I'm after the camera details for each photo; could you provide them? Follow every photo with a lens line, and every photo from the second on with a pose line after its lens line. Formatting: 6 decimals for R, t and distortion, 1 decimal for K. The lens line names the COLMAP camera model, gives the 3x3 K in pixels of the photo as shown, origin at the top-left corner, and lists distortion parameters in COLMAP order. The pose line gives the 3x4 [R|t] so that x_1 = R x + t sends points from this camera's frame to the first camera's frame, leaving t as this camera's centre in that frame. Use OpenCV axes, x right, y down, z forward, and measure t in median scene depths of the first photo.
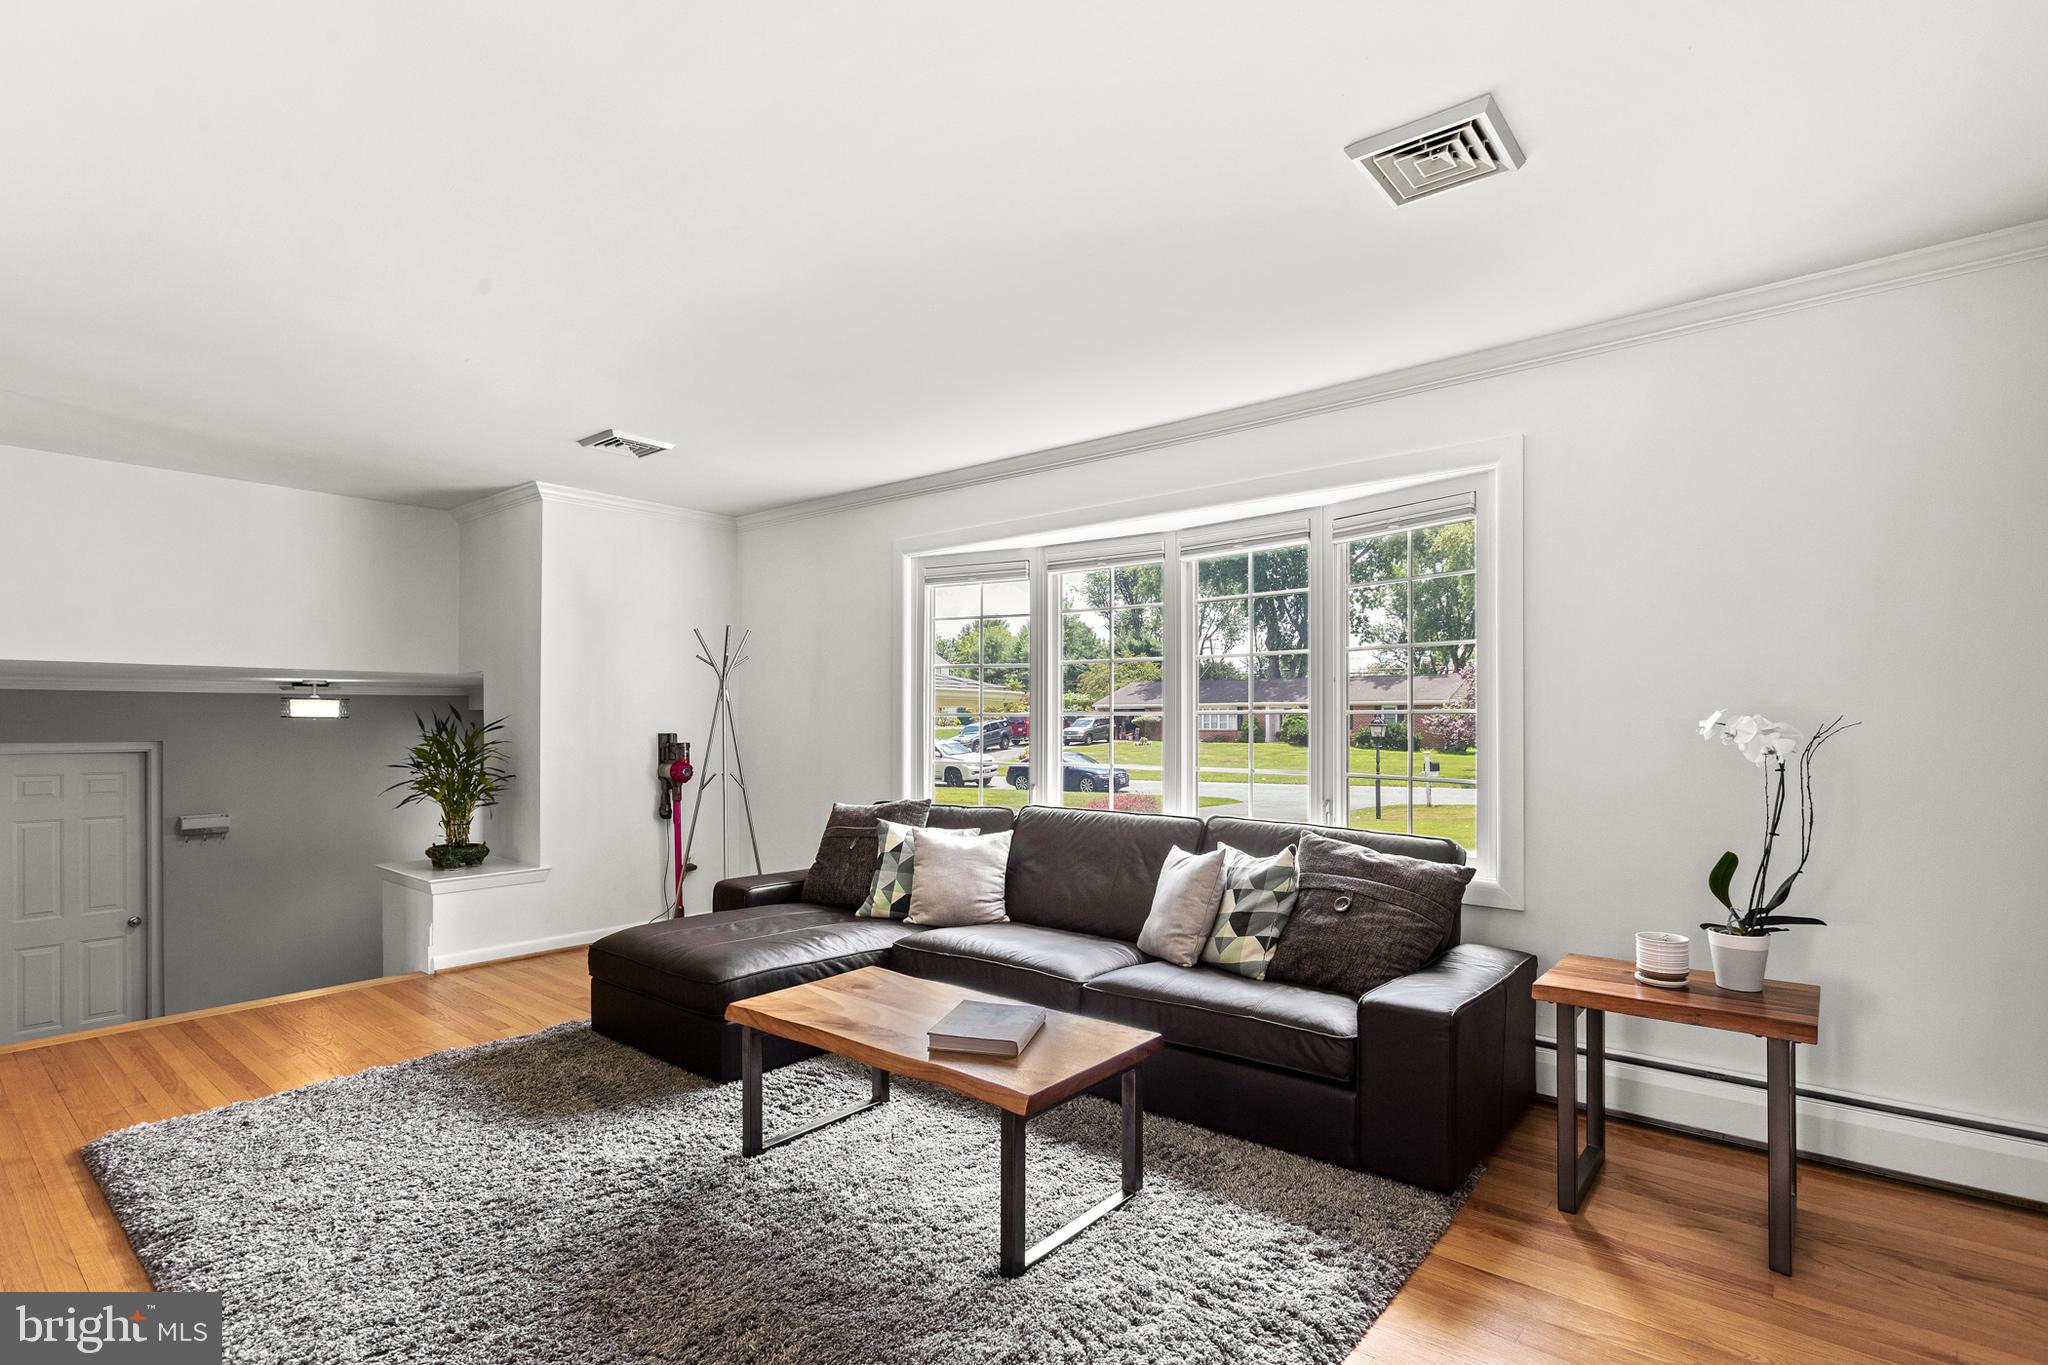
lens RADIAL K [[980.8, 0, 1051.6], [0, 980.8, 720.3], [0, 0, 1]] dist [-0.012518, -0.000368]
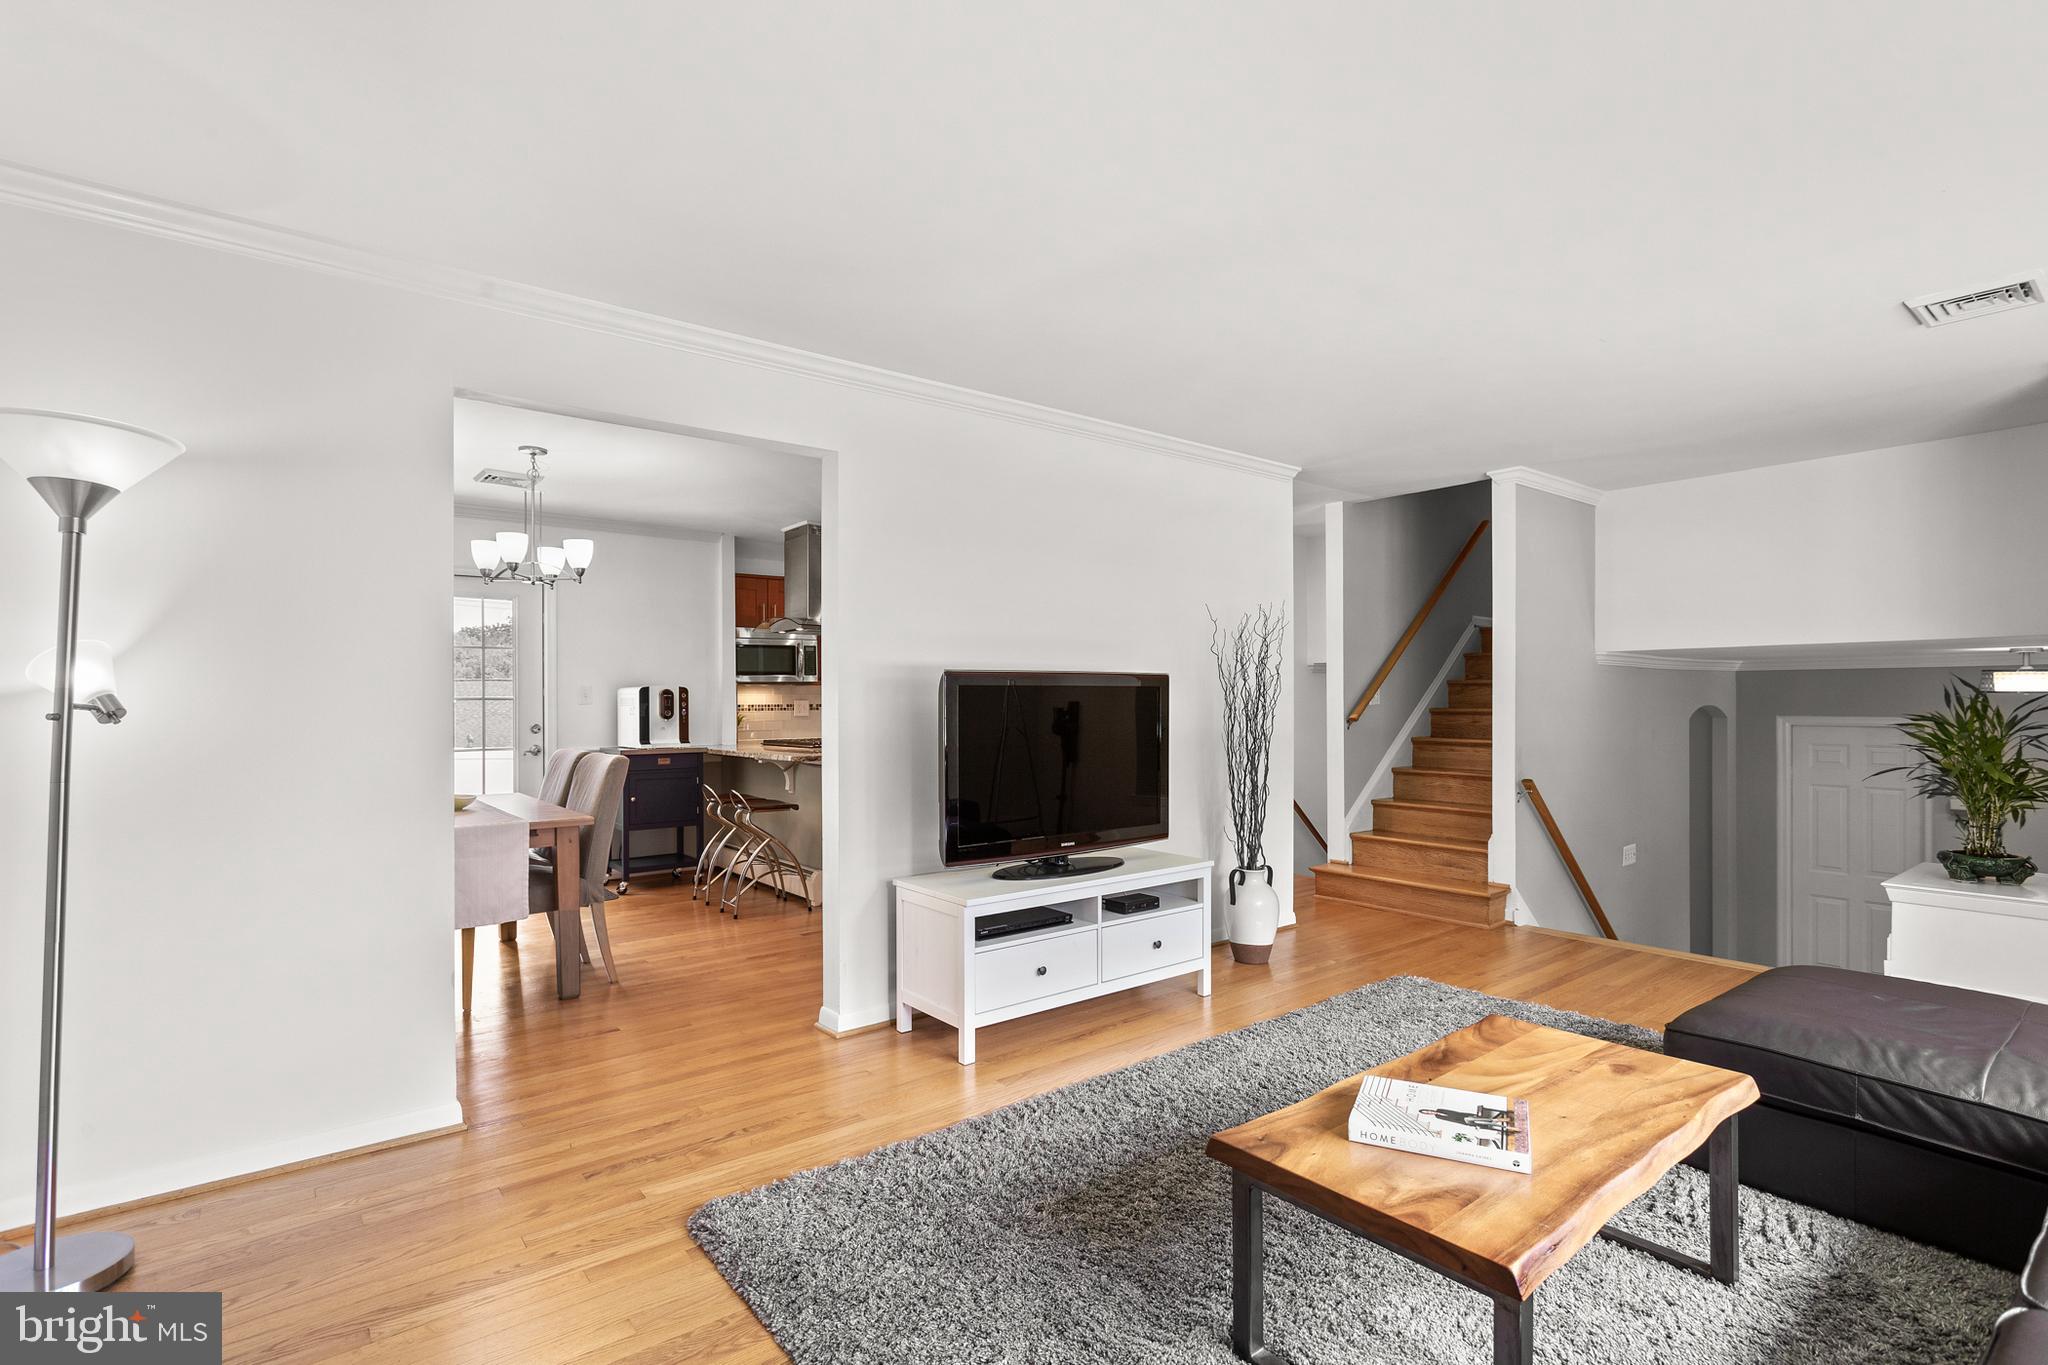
lens RADIAL K [[980.8, 0, 1013.3], [0, 980.8, 687.7], [0, 0, 1]] dist [-0.012518, -0.000368]
pose [[-0.232862, -0.008101, -0.972476, 0.341079], [-0.002085, 0.999967, -0.007831, 0.001728], [0.972508, 0.000204, -0.232871, 0.421643]]
